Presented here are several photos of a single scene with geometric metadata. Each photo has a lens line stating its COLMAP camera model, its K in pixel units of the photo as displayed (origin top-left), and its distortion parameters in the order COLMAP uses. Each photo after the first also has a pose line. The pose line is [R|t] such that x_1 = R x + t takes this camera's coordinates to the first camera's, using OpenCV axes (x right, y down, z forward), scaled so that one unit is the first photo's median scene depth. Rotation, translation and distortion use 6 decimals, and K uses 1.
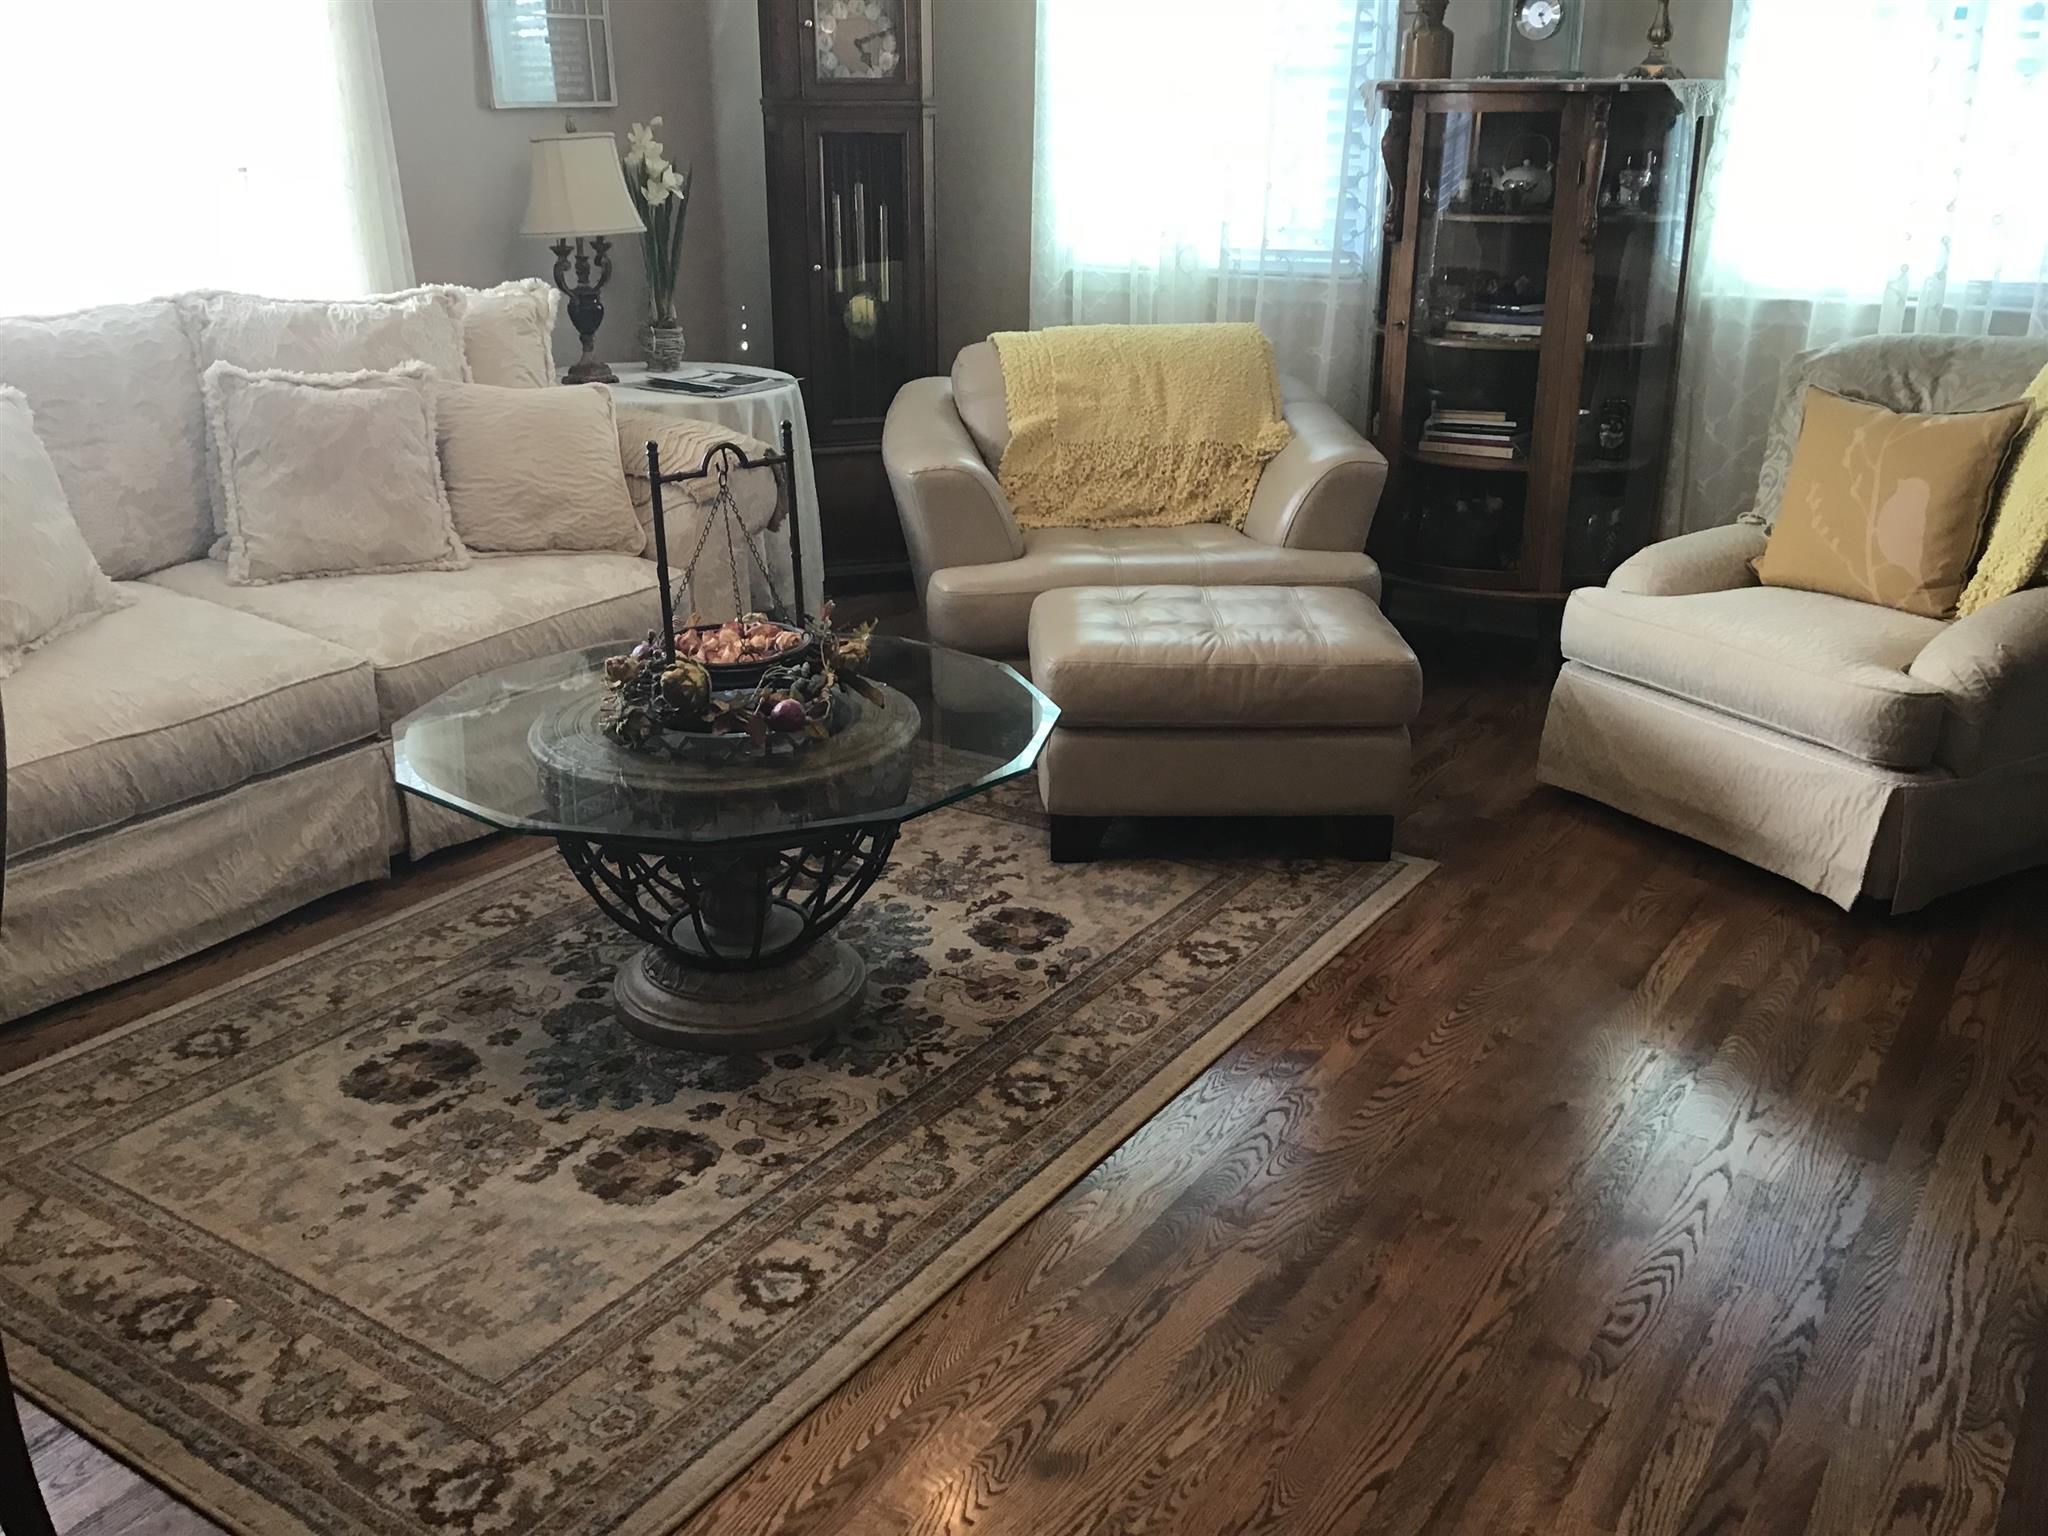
lens RADIAL K [[1881.6, 0, 1026.8], [0, 1881.6, 774.6], [0, 0, 1]] dist [0.080961, -0.015482]
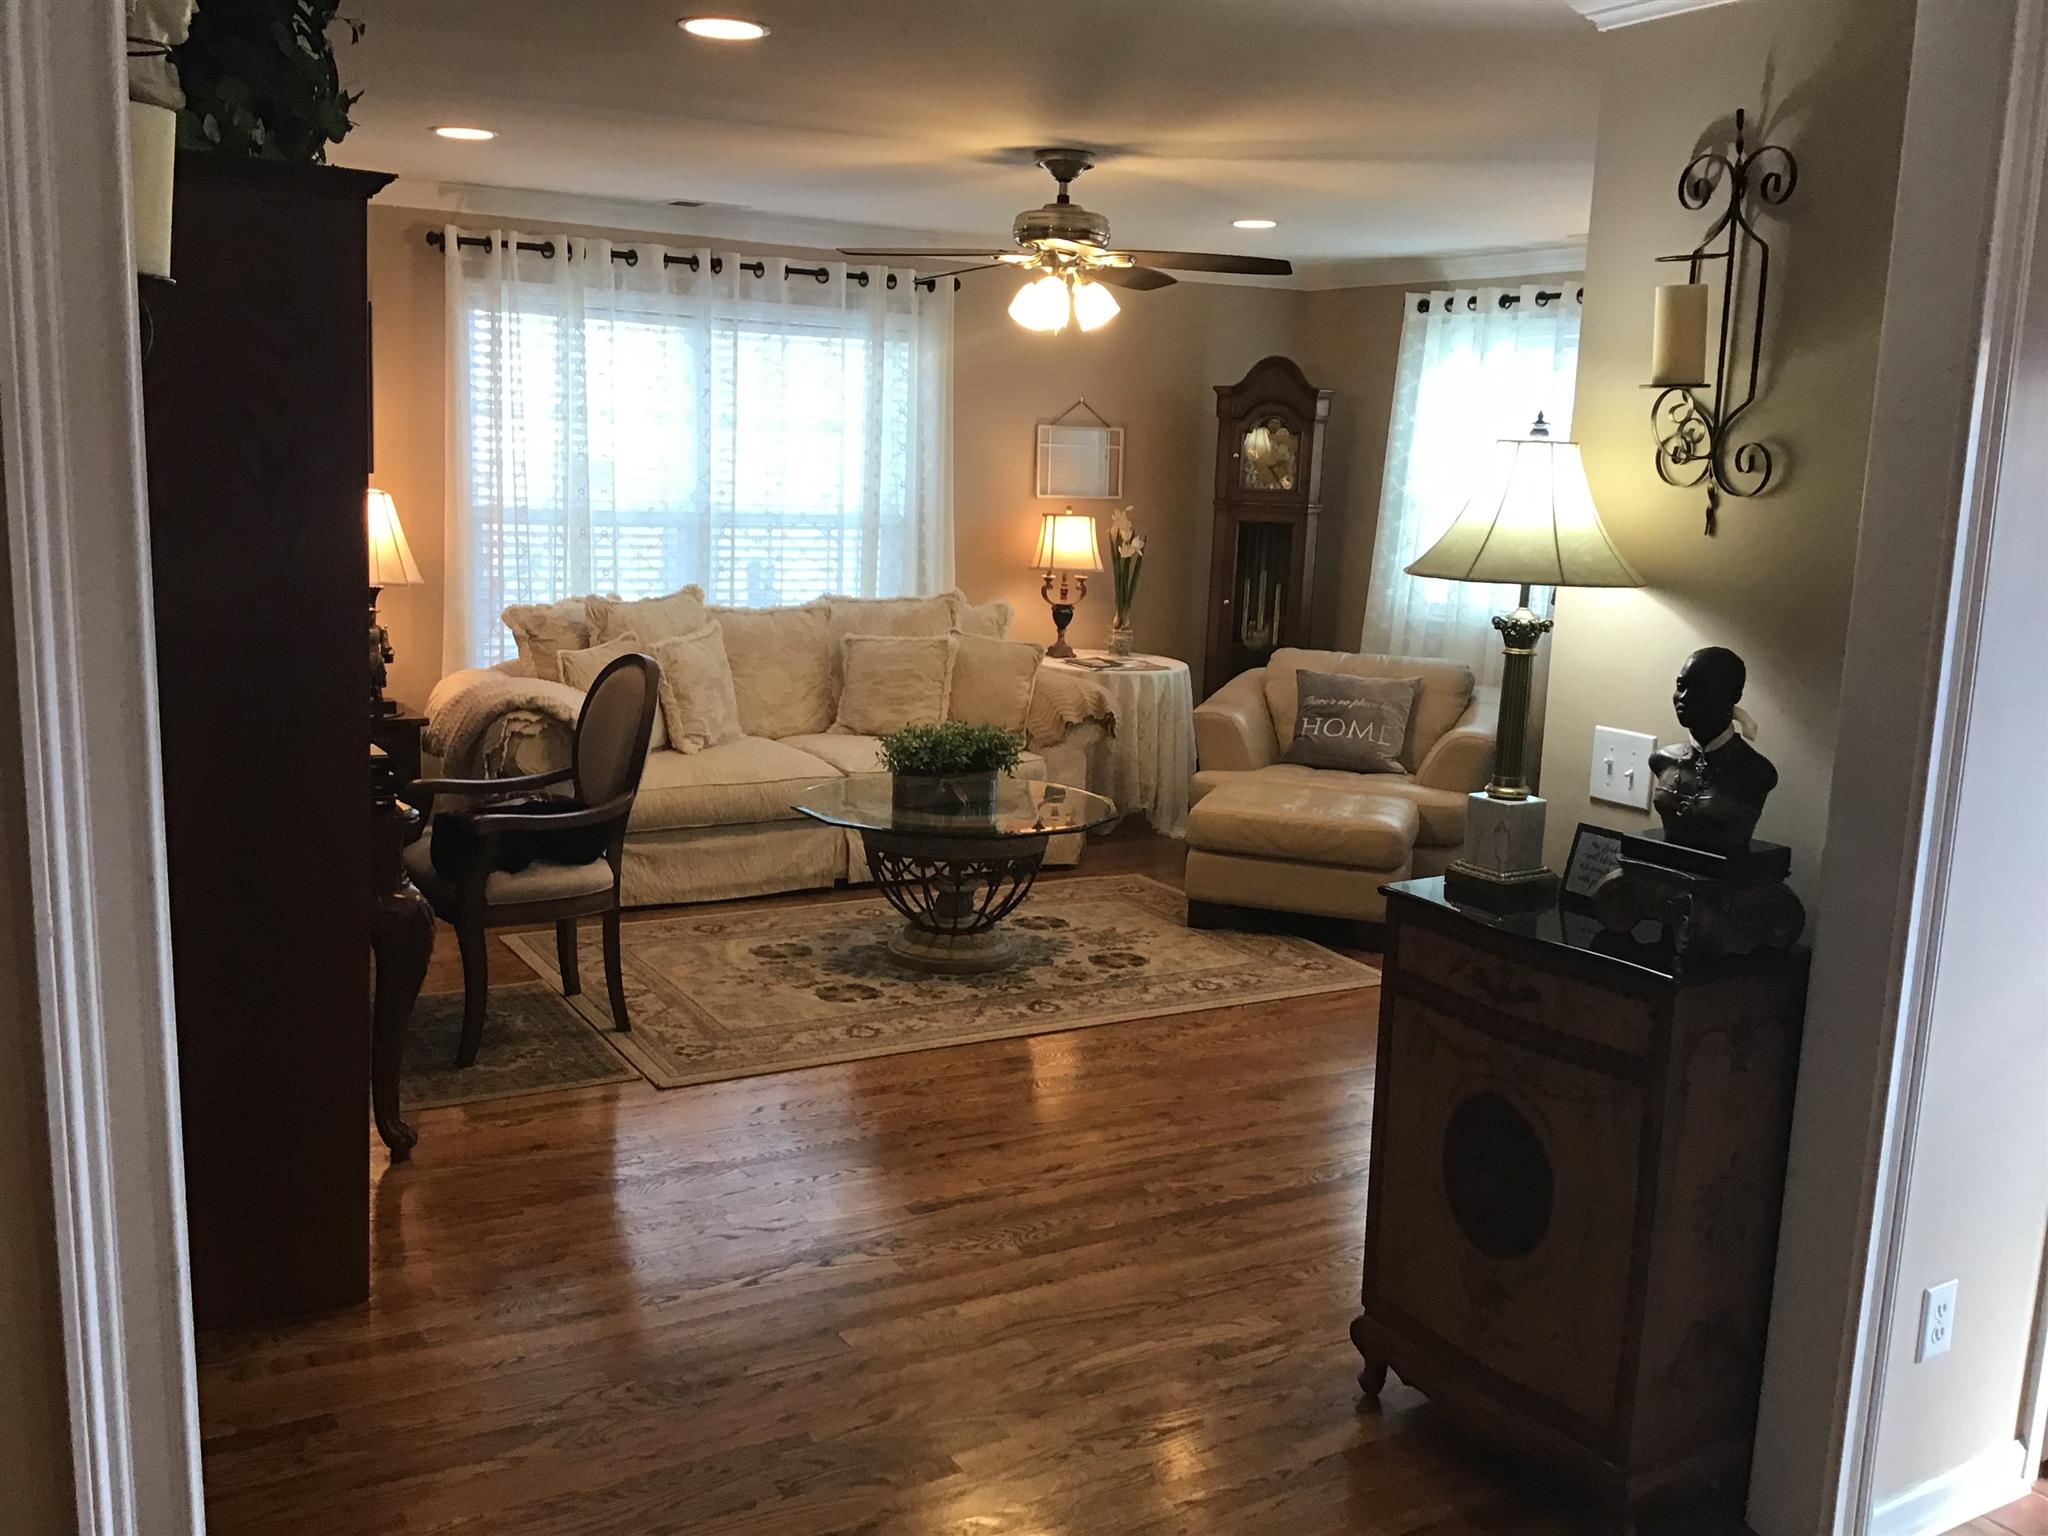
lens RADIAL K [[1881.6, 0, 1026.8], [0, 1881.6, 774.6], [0, 0, 1]] dist [0.080961, -0.015482]
pose [[0.896628, 0.113365, -0.428025, 0.731195], [-0.184941, 0.974194, -0.129394, 0.174409], [0.402311, 0.195178, 0.894456, -0.729578]]
